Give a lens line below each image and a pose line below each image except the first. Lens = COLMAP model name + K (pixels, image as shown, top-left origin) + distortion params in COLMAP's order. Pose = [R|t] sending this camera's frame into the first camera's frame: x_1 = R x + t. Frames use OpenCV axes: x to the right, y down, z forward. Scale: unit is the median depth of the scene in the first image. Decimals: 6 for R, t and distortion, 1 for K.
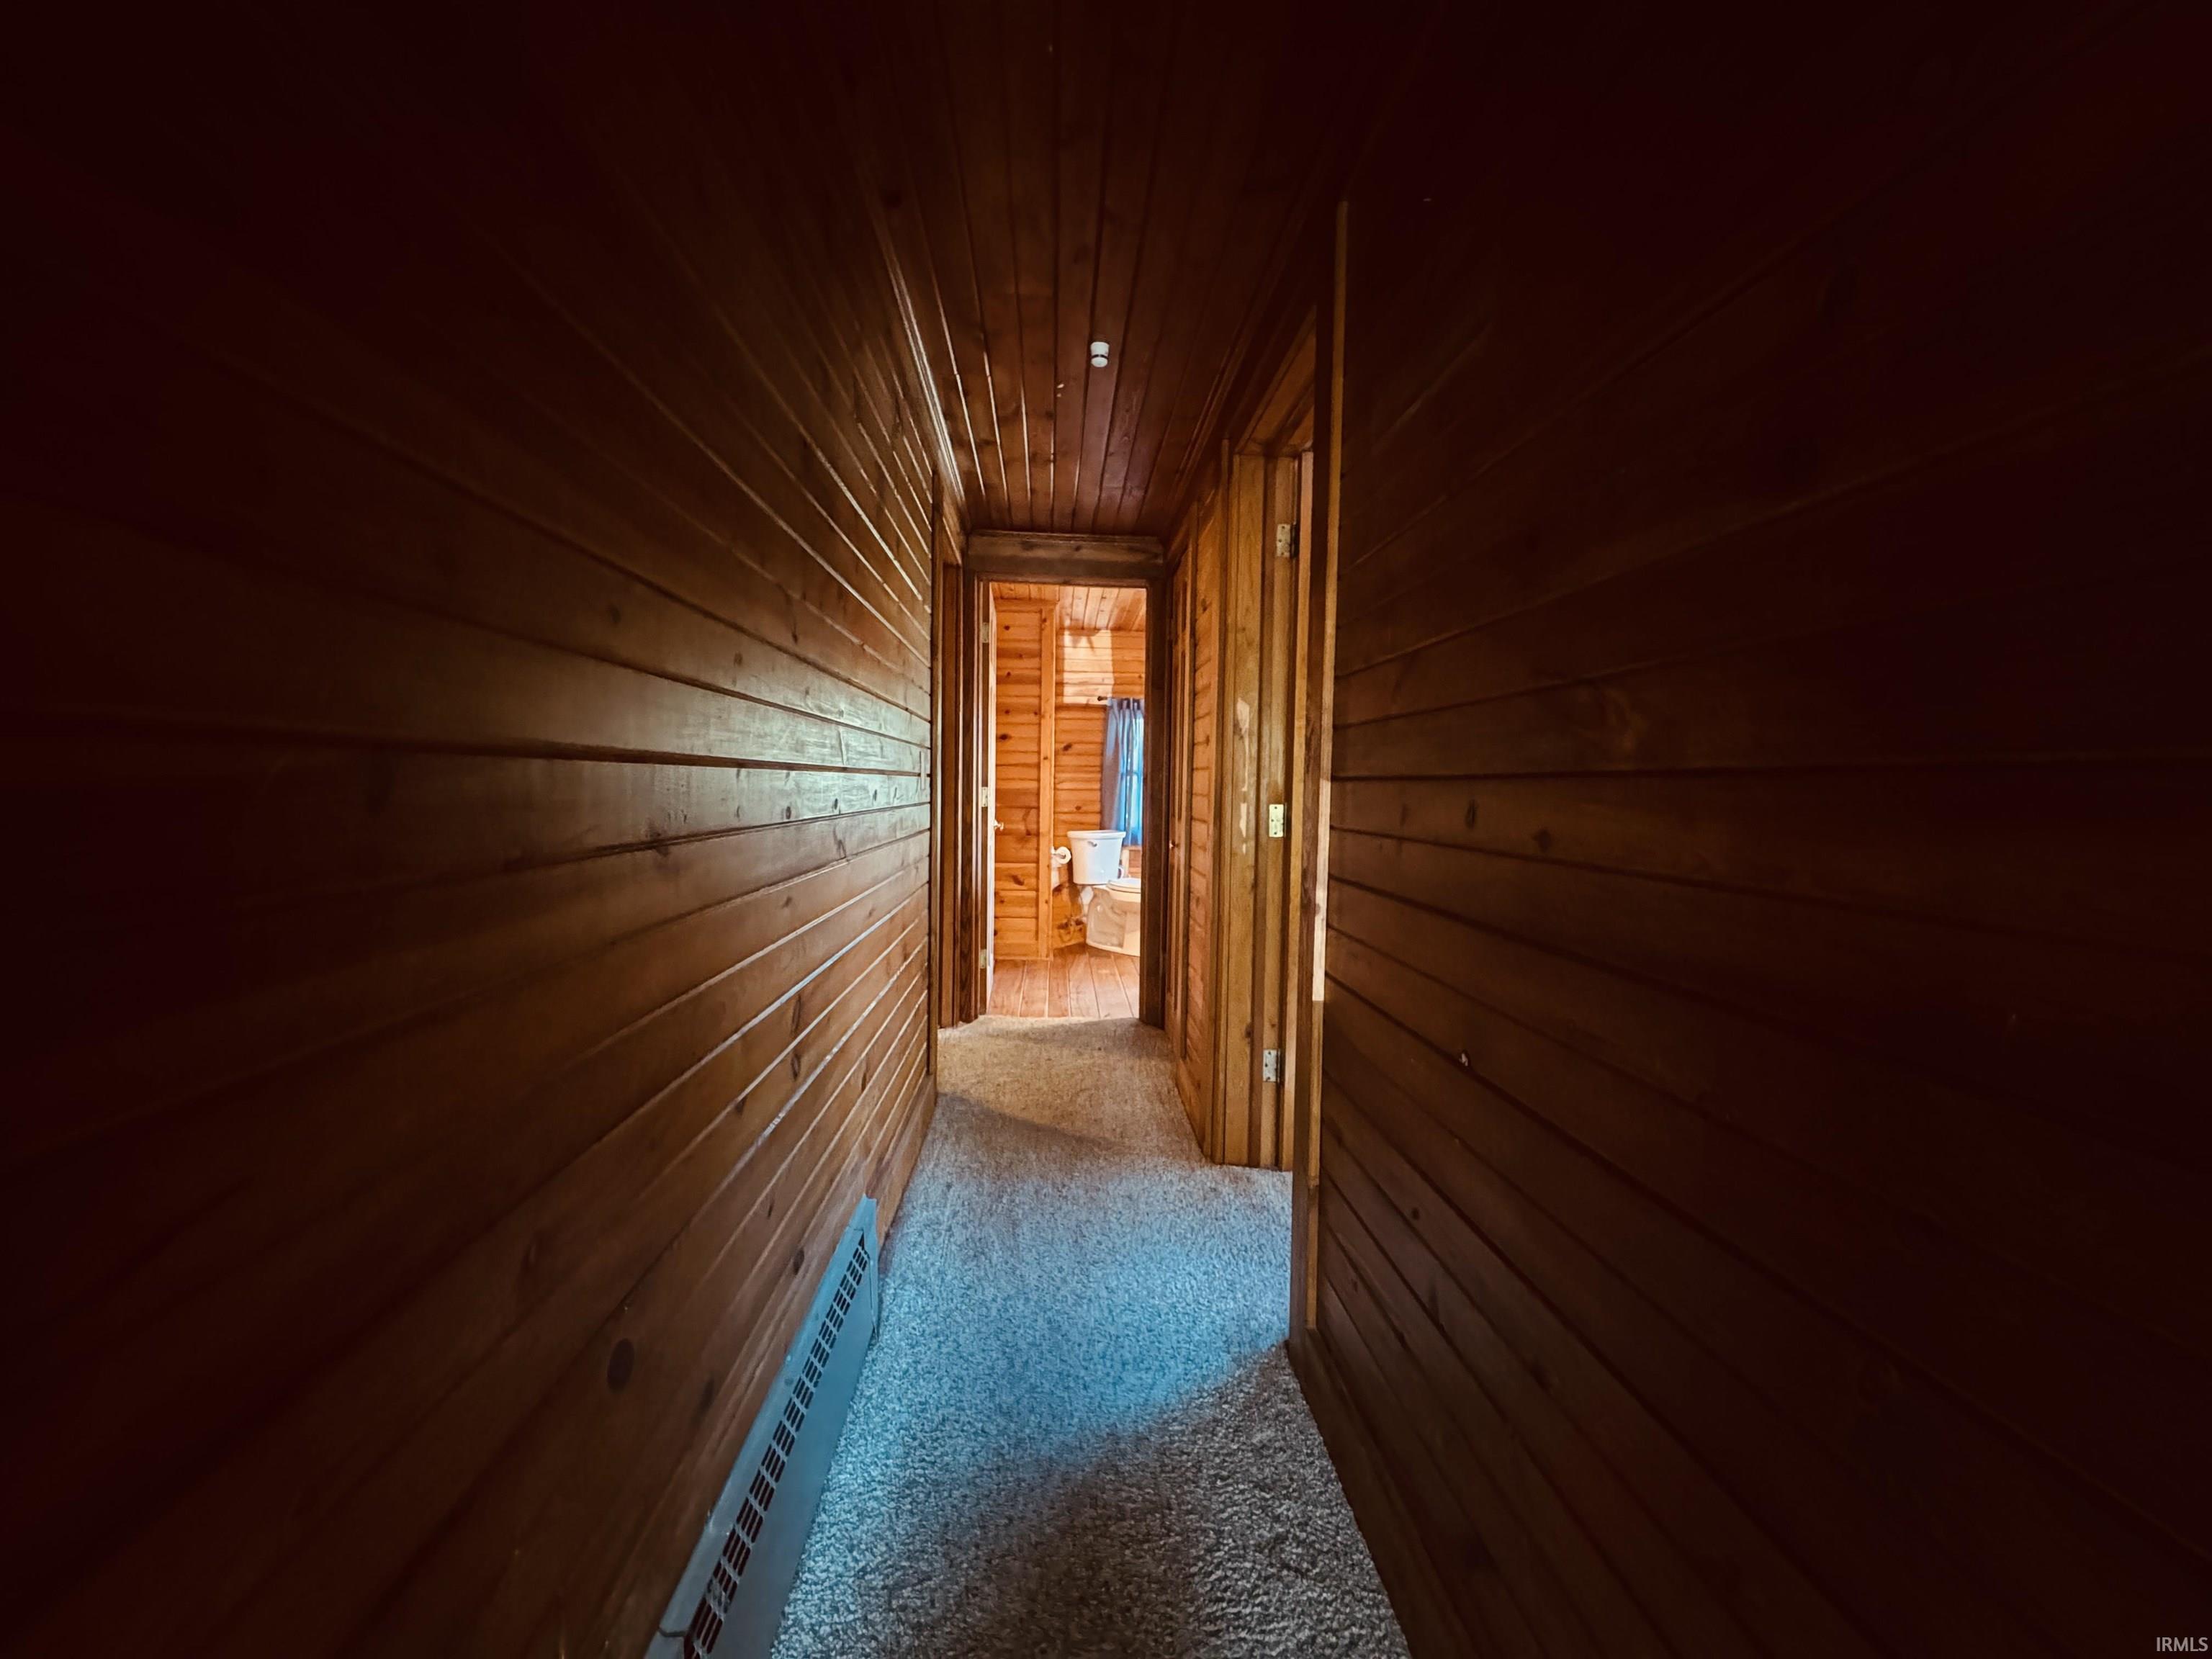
lens RADIAL K [[896.3, 0, 1105.1], [0, 896.3, 829.2], [0, 0, 1]] dist [-0.004944, -0.000153]
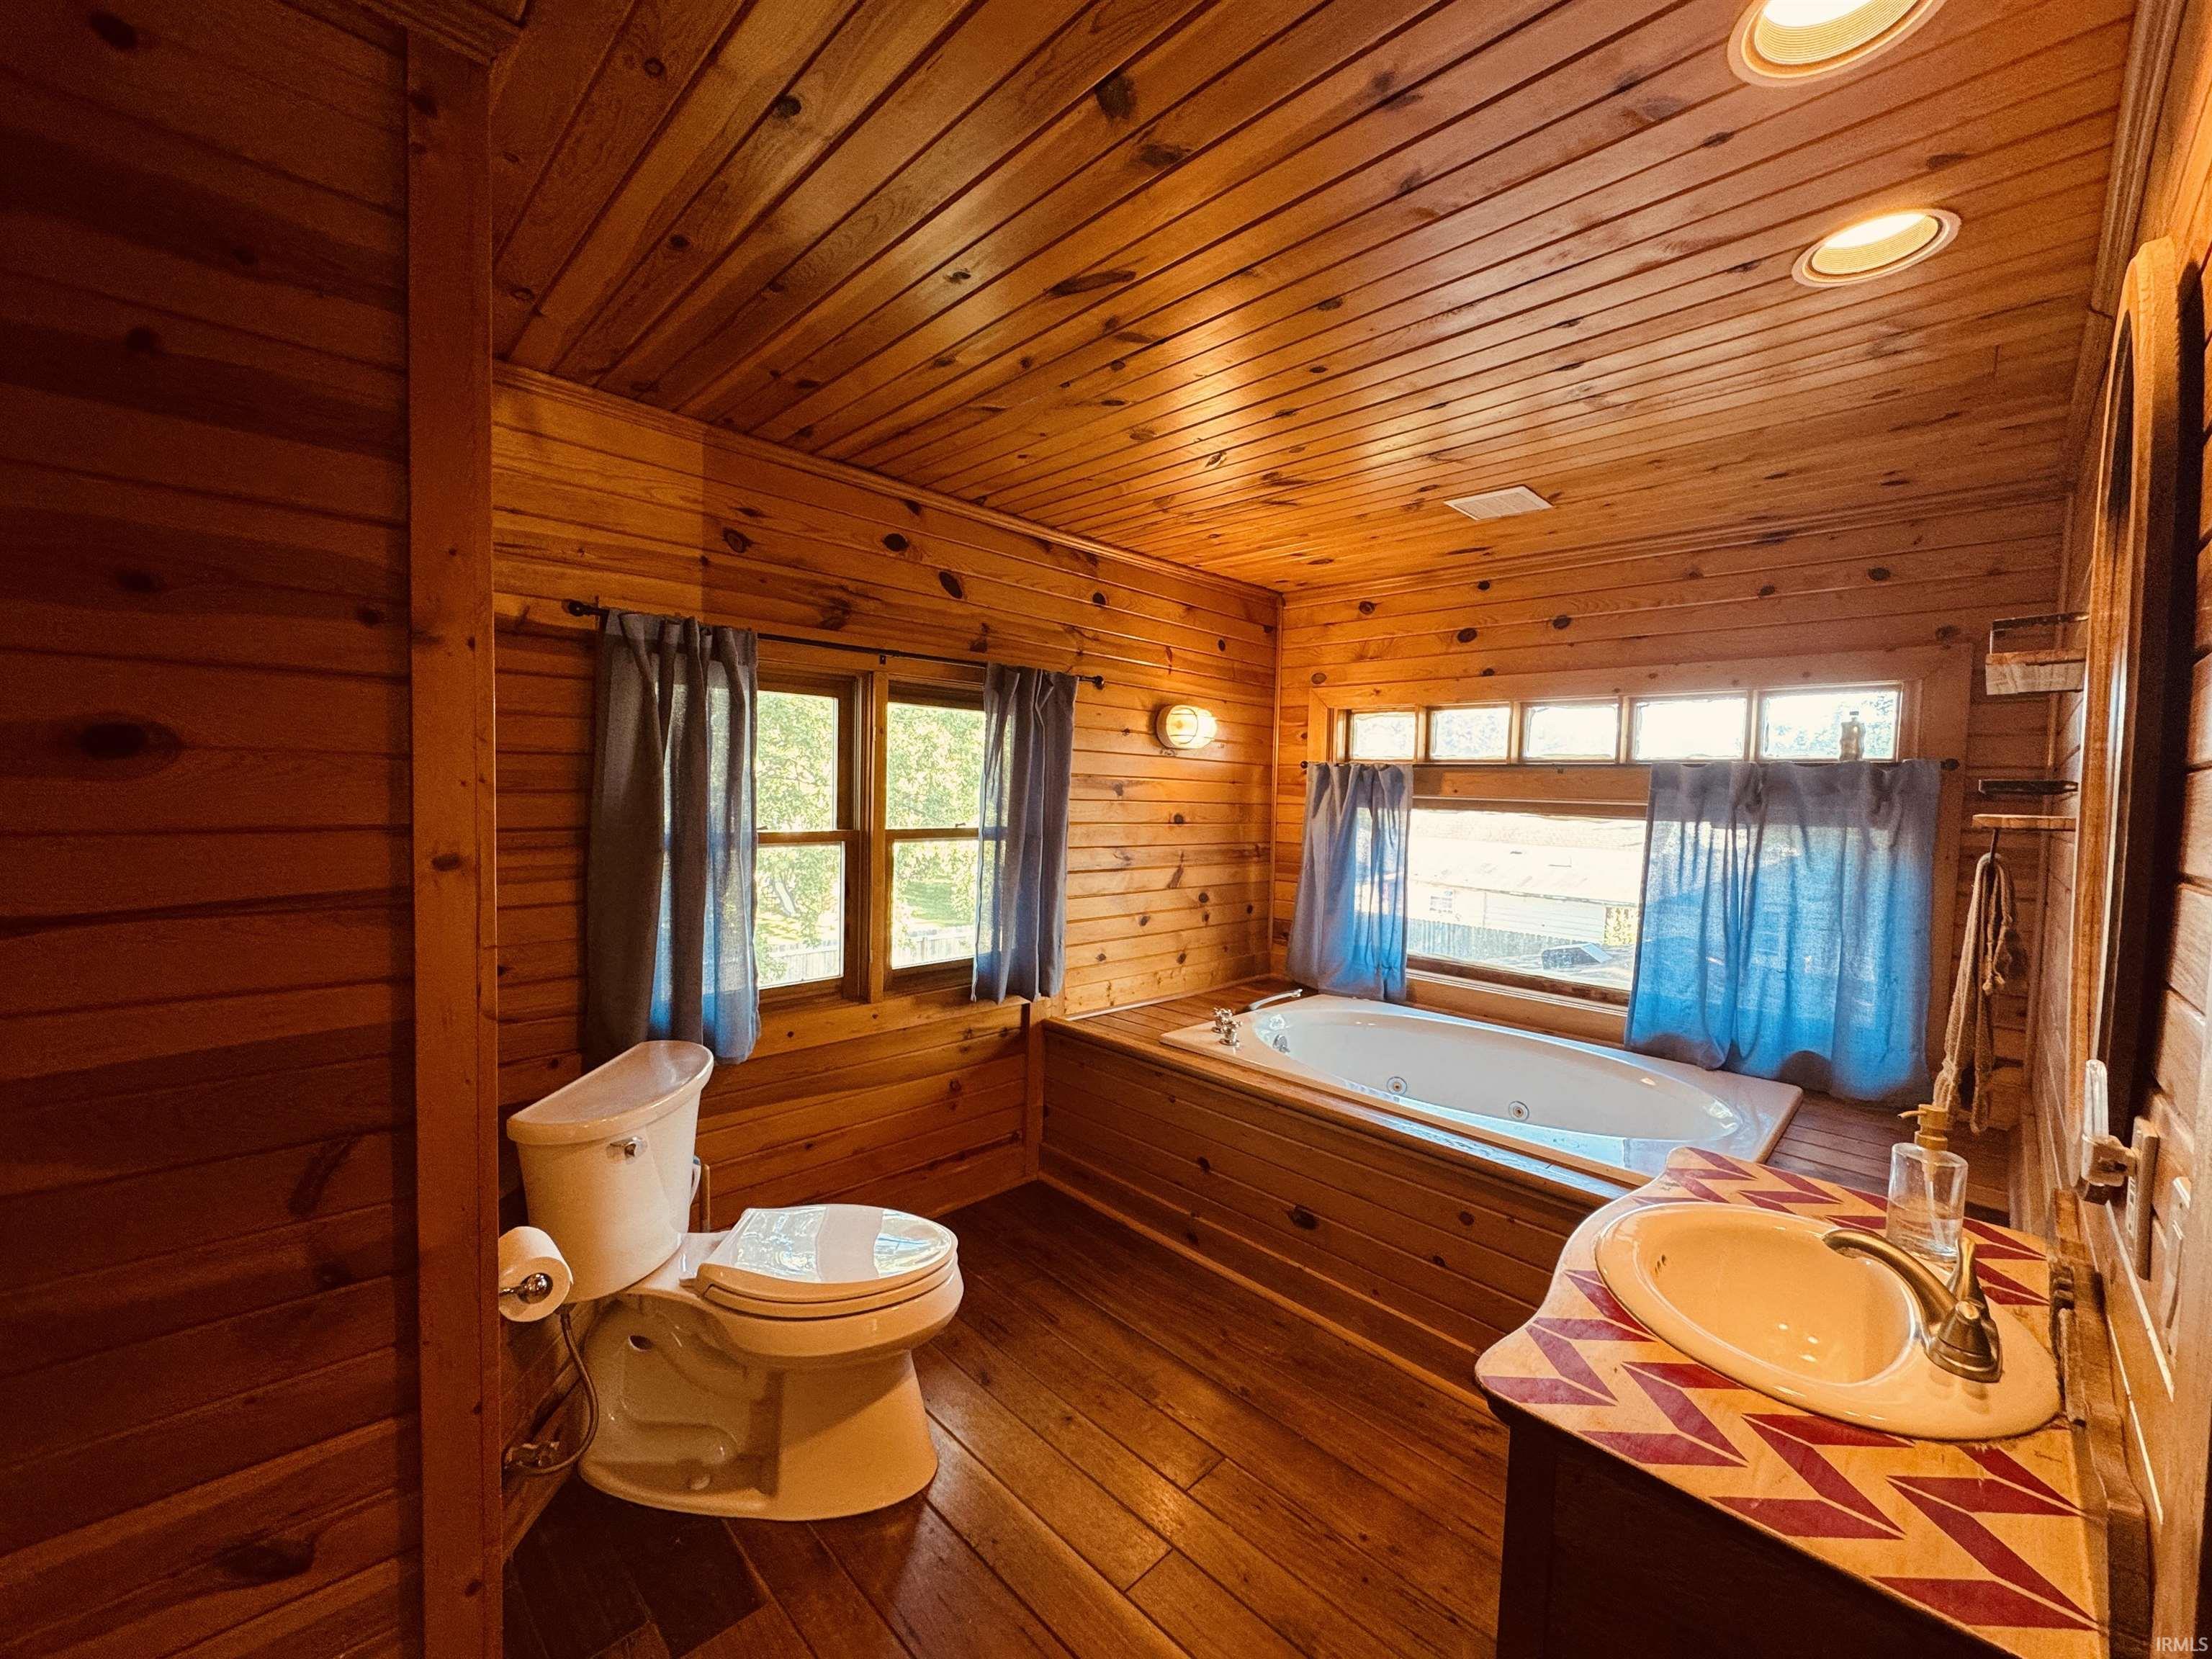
lens RADIAL K [[896.3, 0, 1111.0], [0, 896.3, 827.2], [0, 0, 1]] dist [-0.004944, -0.000153]
pose [[0.746190, -0.028975, 0.665102, -0.086112], [0.019758, 0.999576, 0.021379, -0.086675], [-0.665440, -0.002812, 0.746446, 0.759127]]
